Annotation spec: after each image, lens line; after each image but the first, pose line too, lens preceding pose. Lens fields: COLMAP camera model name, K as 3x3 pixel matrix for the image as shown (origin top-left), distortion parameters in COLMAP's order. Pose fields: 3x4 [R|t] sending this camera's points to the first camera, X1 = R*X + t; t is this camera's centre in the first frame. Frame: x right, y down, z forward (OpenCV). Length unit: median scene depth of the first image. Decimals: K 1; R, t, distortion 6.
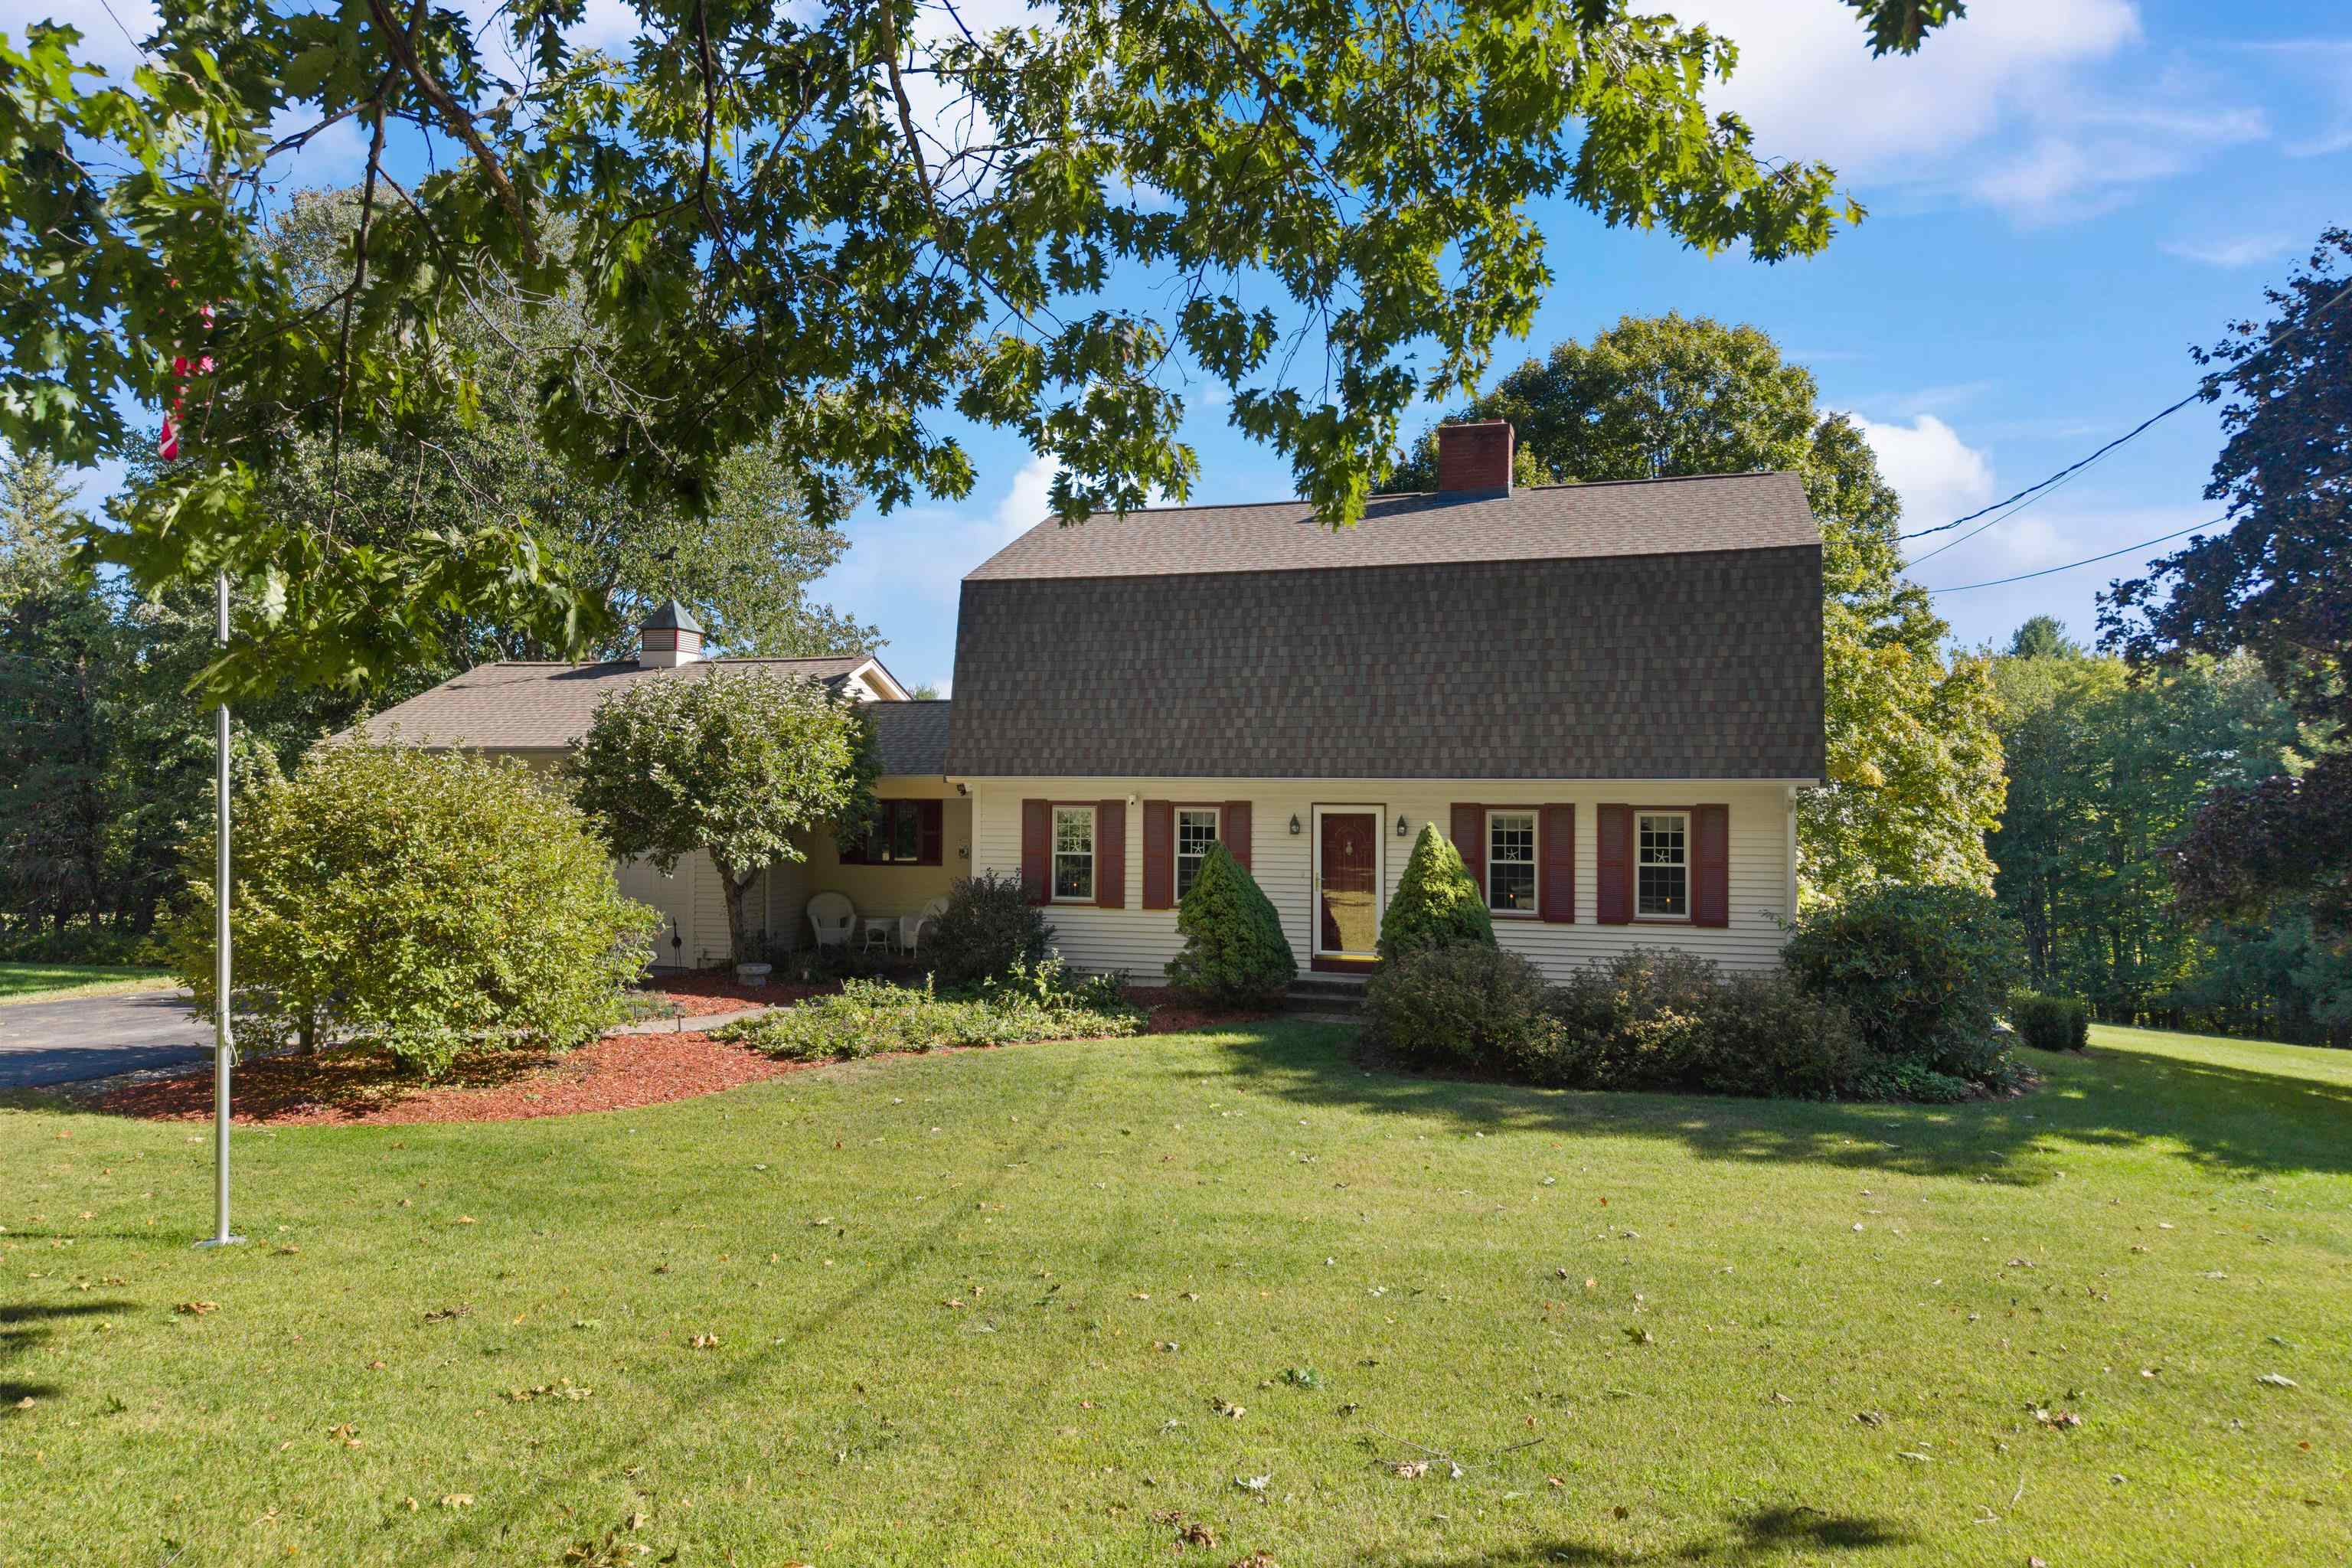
lens RADIAL K [[1567.6, 0, 1164.6], [0, 1567.6, 784.4], [0, 0, 1]] dist [0.003589, -0.004924]
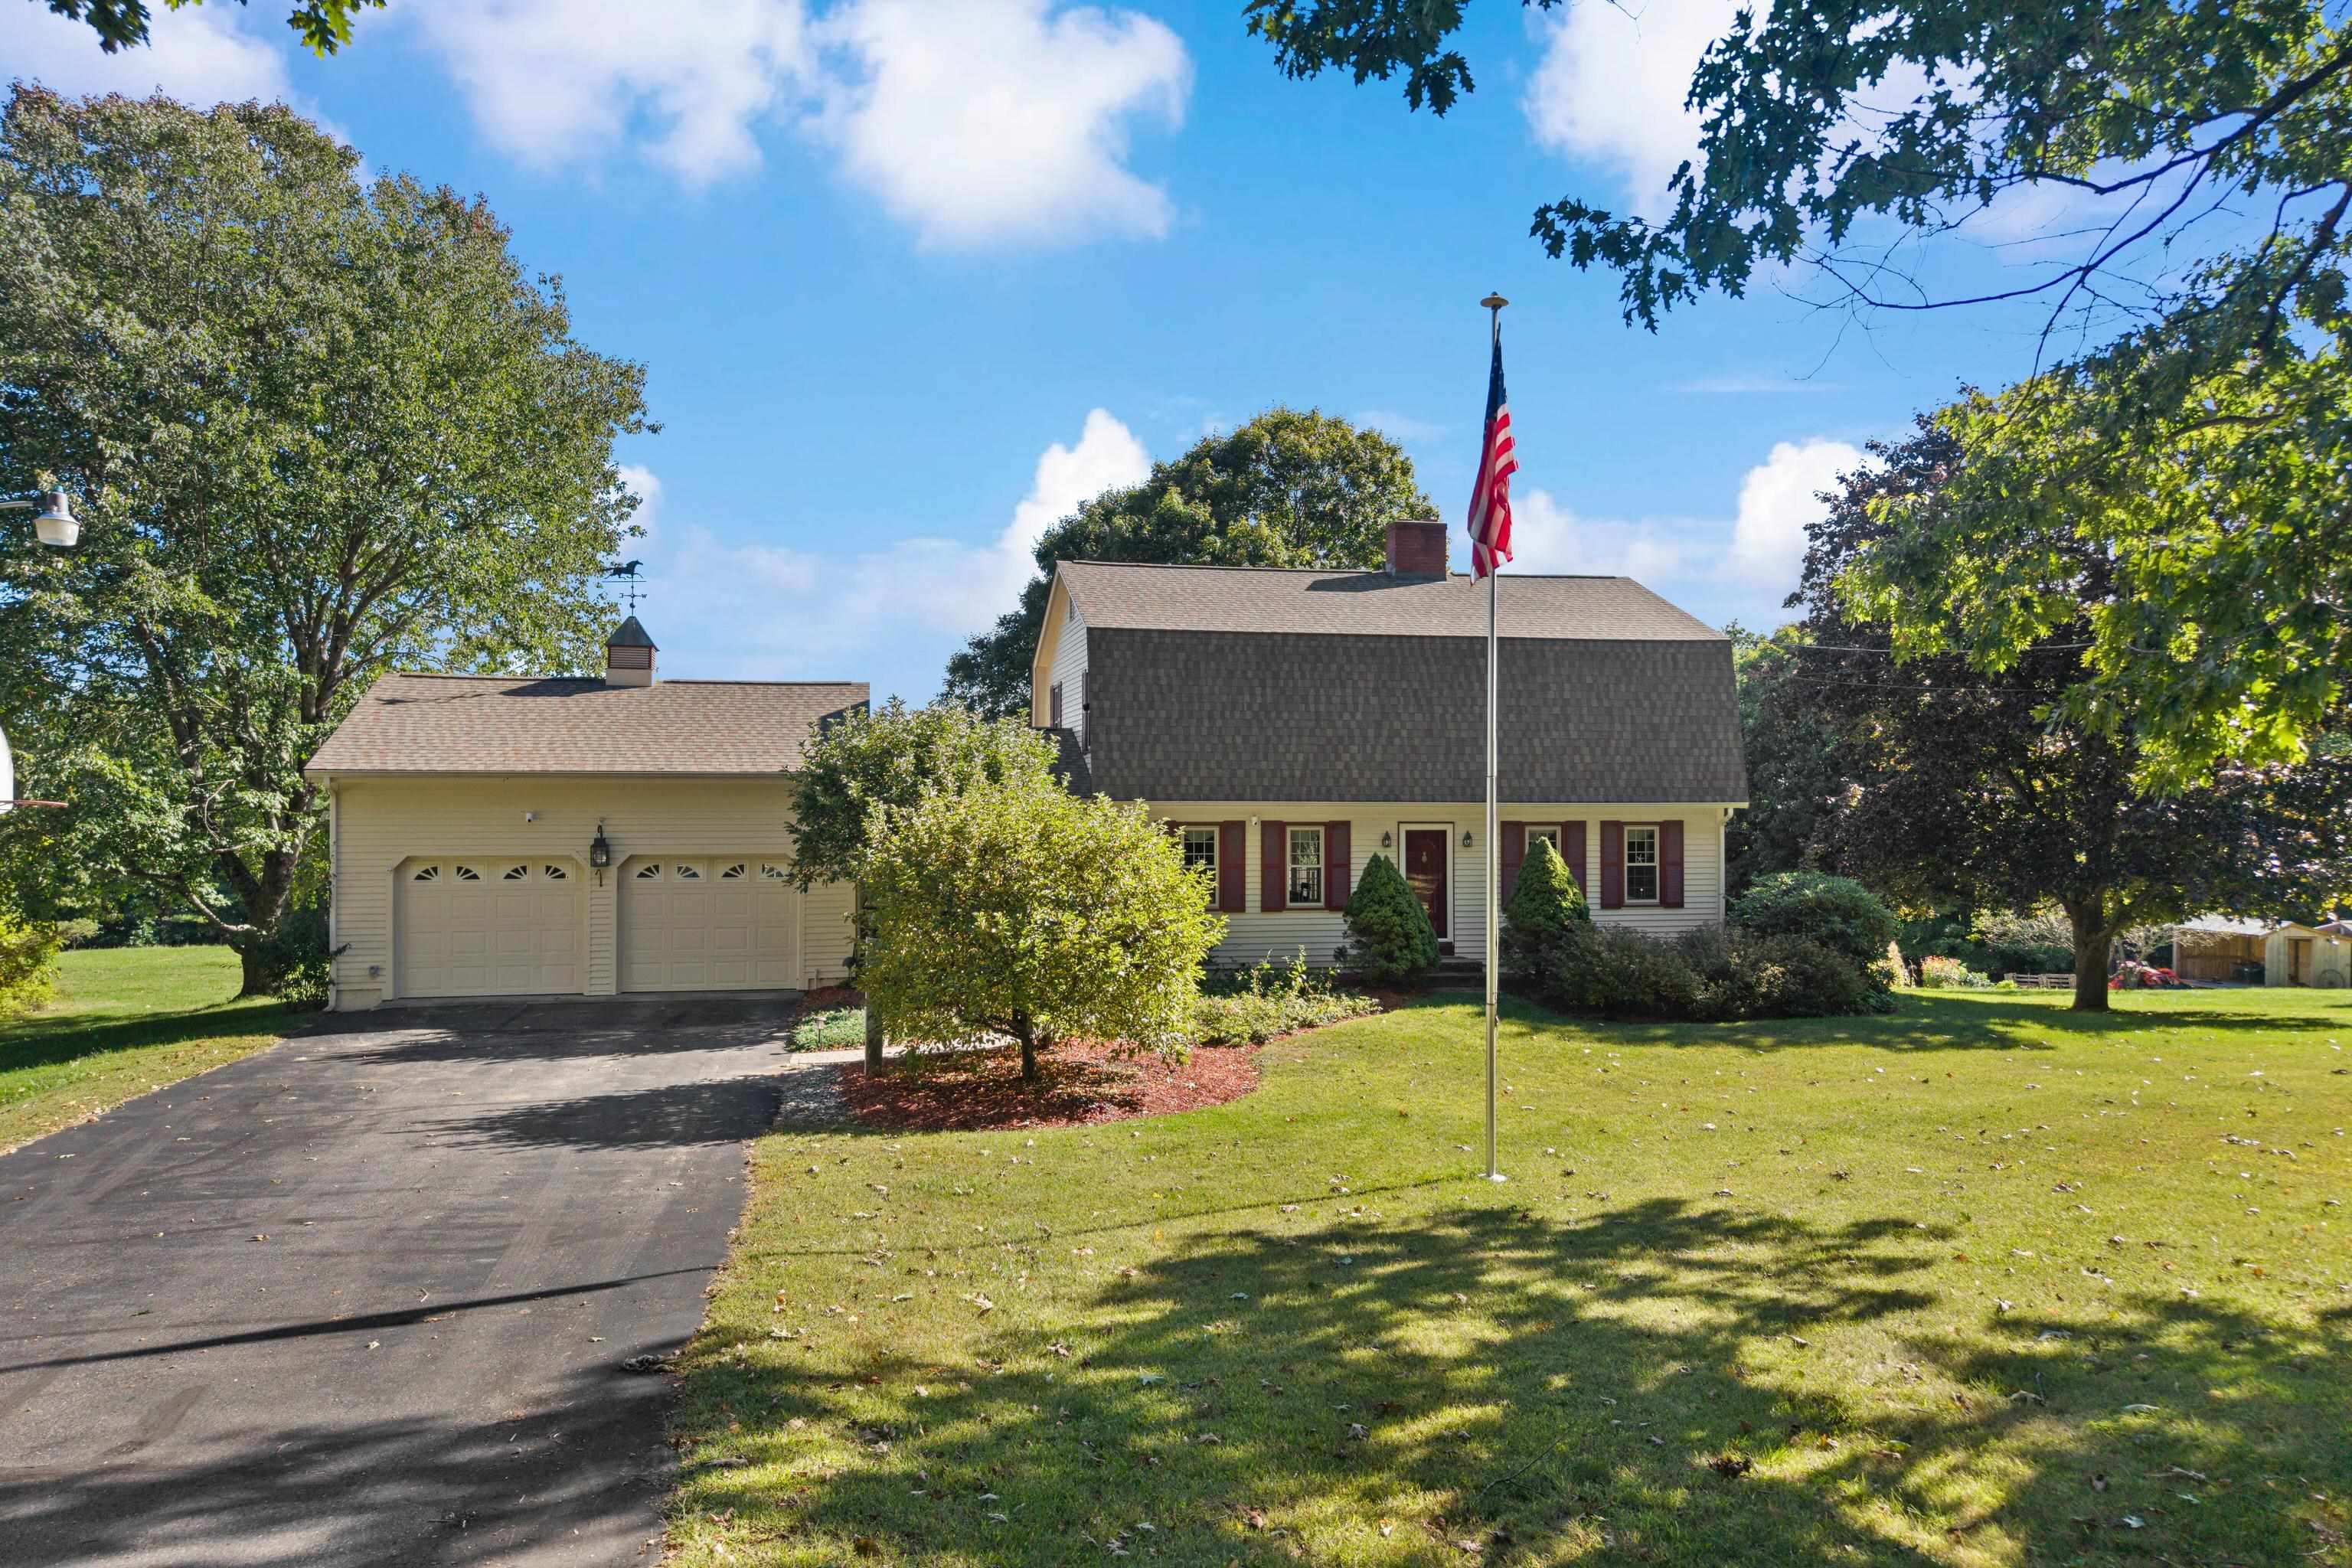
lens RADIAL K [[1555.4, 0, 1176.0], [0, 1555.4, 784.0], [0, 0, 1]] dist [0.002474, -0.003431]
pose [[0.870670, 0.002507, 0.491861, -0.697547], [0.001843, 0.999963, -0.008359, -0.008752], [-0.491864, 0.008185, 0.870633, 0.001132]]
